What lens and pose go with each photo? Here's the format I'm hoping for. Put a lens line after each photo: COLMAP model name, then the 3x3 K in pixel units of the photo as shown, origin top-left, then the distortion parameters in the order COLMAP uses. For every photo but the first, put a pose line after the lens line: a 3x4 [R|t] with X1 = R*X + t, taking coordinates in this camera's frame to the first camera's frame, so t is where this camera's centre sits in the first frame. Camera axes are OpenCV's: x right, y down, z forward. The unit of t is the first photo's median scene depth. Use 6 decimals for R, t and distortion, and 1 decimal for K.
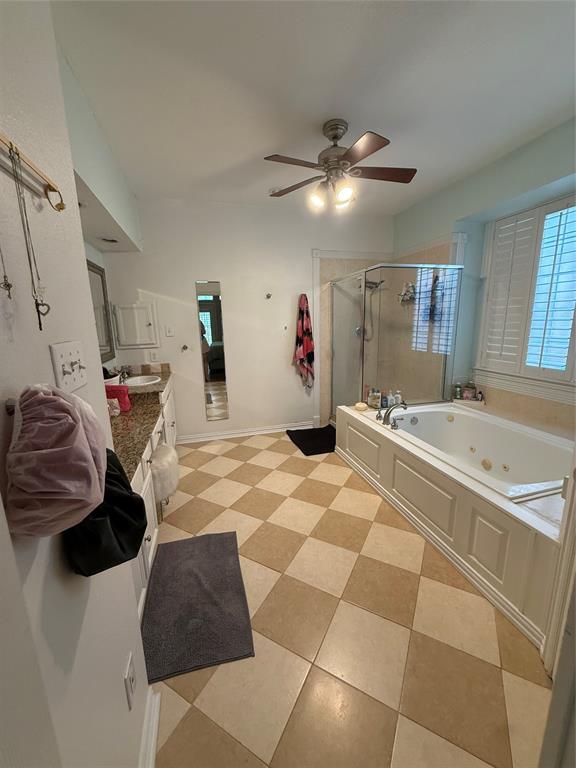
lens RADIAL K [[306.4, 0, 288.2], [0, 306.4, 381.9], [0, 0, 1]] dist [0.000132, -0.000260]
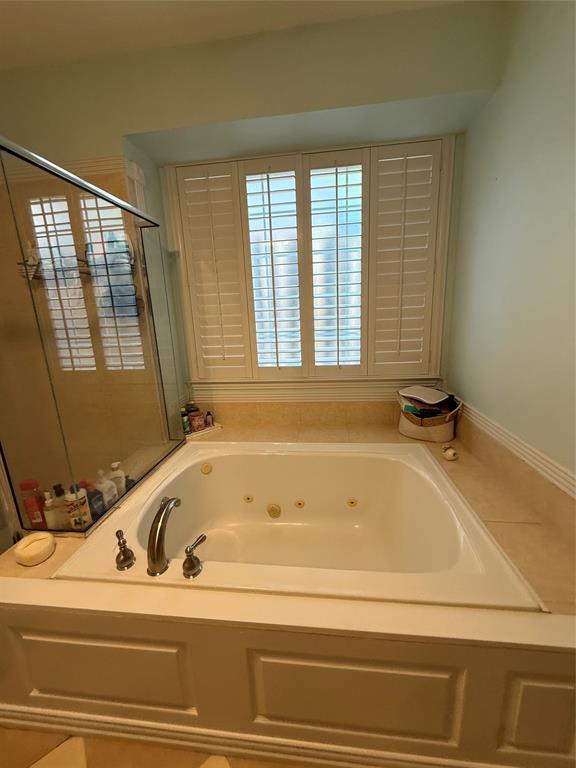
lens RADIAL K [[306.4, 0, 288.2], [0, 306.4, 381.9], [0, 0, 1]] dist [0.000132, -0.000260]
pose [[0.381909, -0.201529, 0.901960, 0.060709], [0.216013, 0.968369, 0.124903, -0.088464], [-0.898601, 0.147134, 0.413361, 0.526039]]
